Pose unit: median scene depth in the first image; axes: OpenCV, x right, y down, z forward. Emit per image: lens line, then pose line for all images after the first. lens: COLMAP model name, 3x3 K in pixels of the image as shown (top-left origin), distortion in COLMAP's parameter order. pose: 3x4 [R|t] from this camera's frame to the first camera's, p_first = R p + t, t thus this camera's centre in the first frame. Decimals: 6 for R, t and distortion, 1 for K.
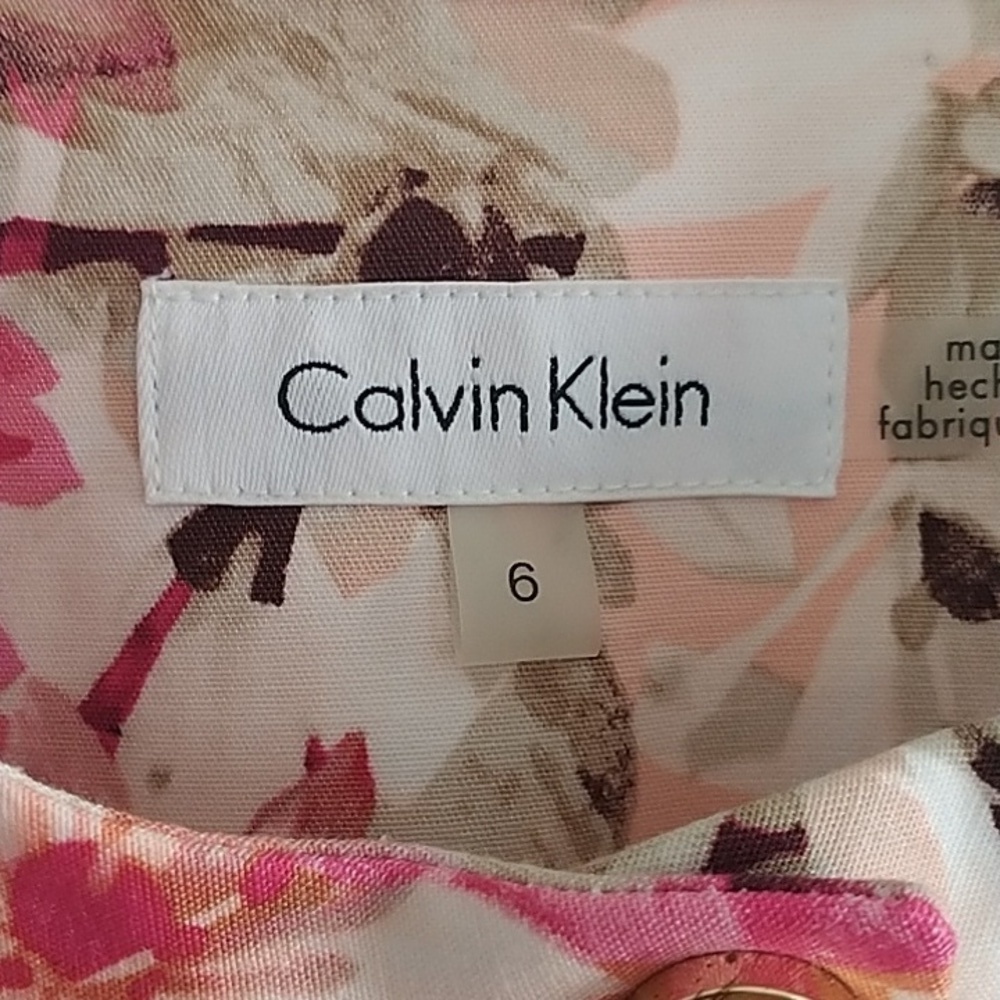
lens RADIAL K [[1854.0, 0, 495.1], [0, 1854.0, 502.1], [0, 0, 1]] dist [0.283307, -1.381197]
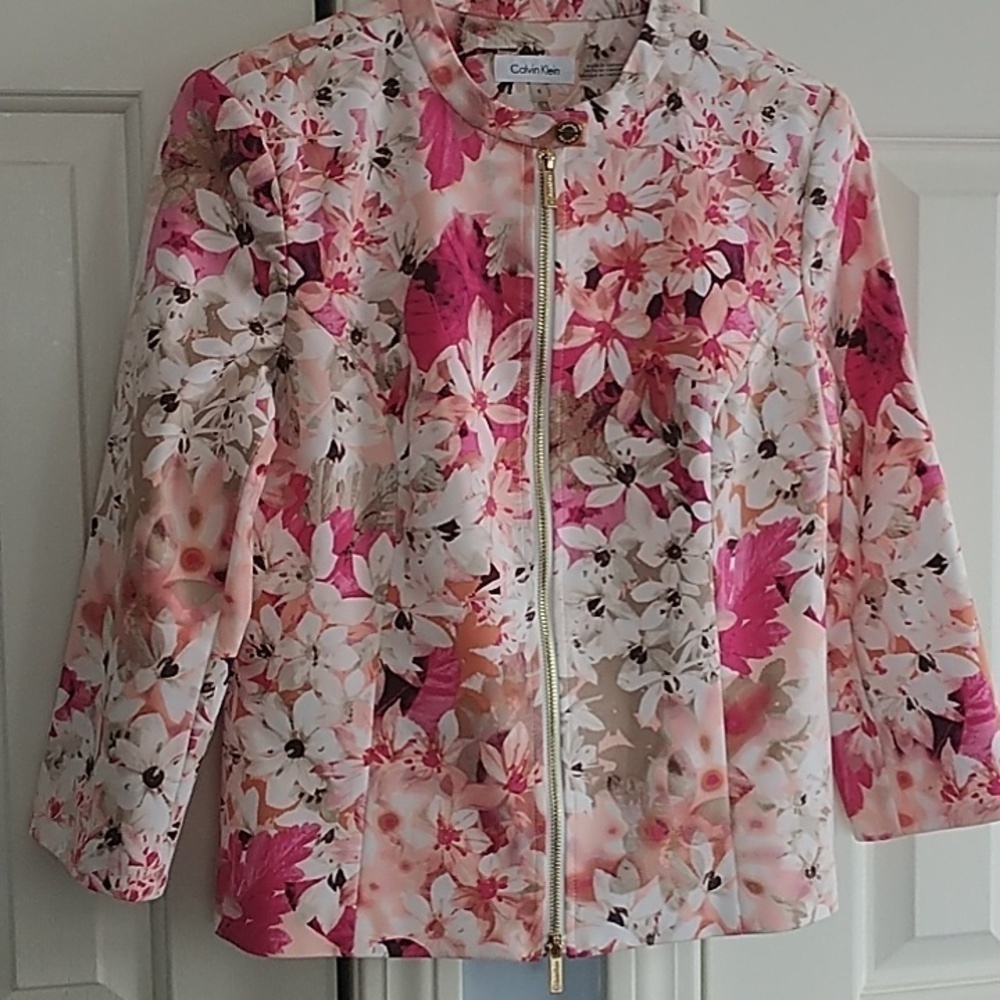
lens RADIAL K [[1854.0, 0, 495.1], [0, 1854.0, 502.1], [0, 0, 1]] dist [0.283307, -1.381197]
pose [[0.980827, -0.026226, 0.193107, -1.869050], [0.025936, 0.999655, 0.004031, 1.862415], [-0.193146, 0.001054, 0.981169, -7.294364]]
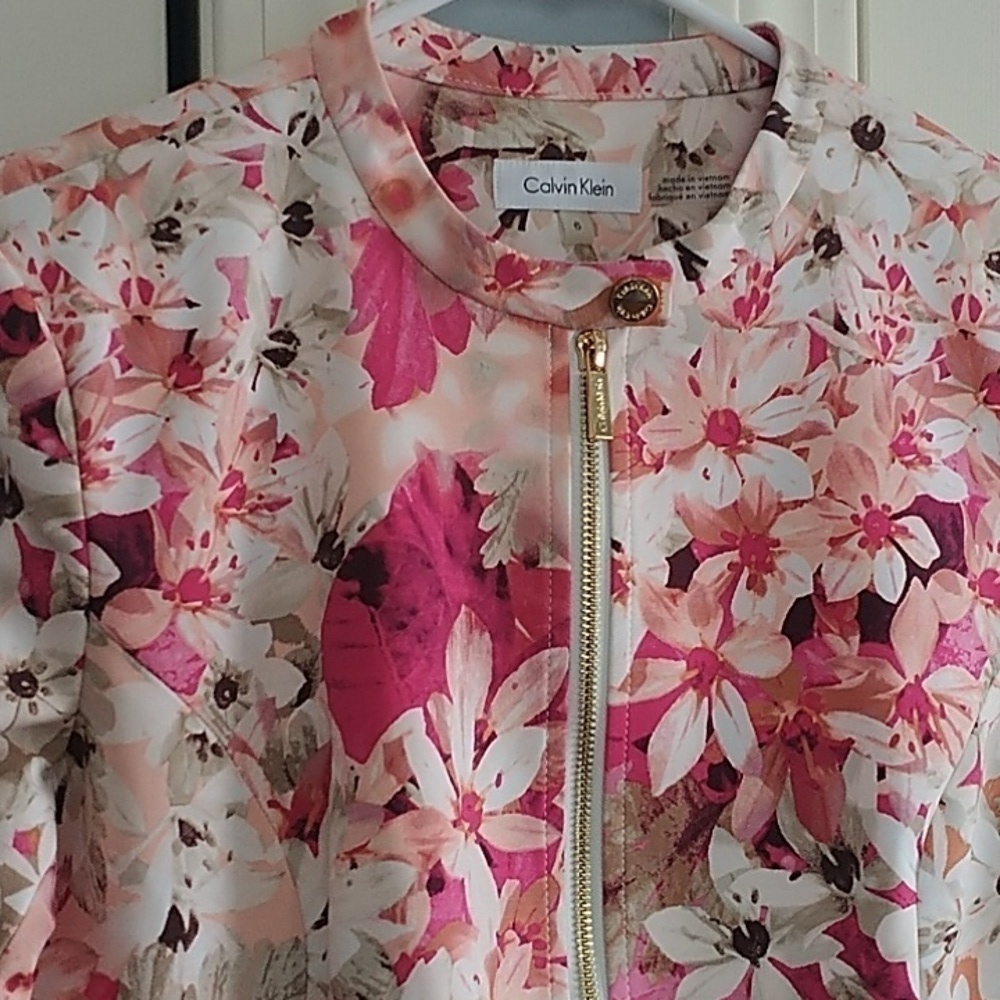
lens RADIAL K [[1854.0, 0, 495.1], [0, 1854.0, 502.1], [0, 0, 1]] dist [0.283307, -1.381197]
pose [[0.980564, -0.014132, 0.195688, -1.080938], [0.031701, 0.995709, -0.086945, 1.102225], [-0.193620, 0.091458, 0.976804, -3.351737]]
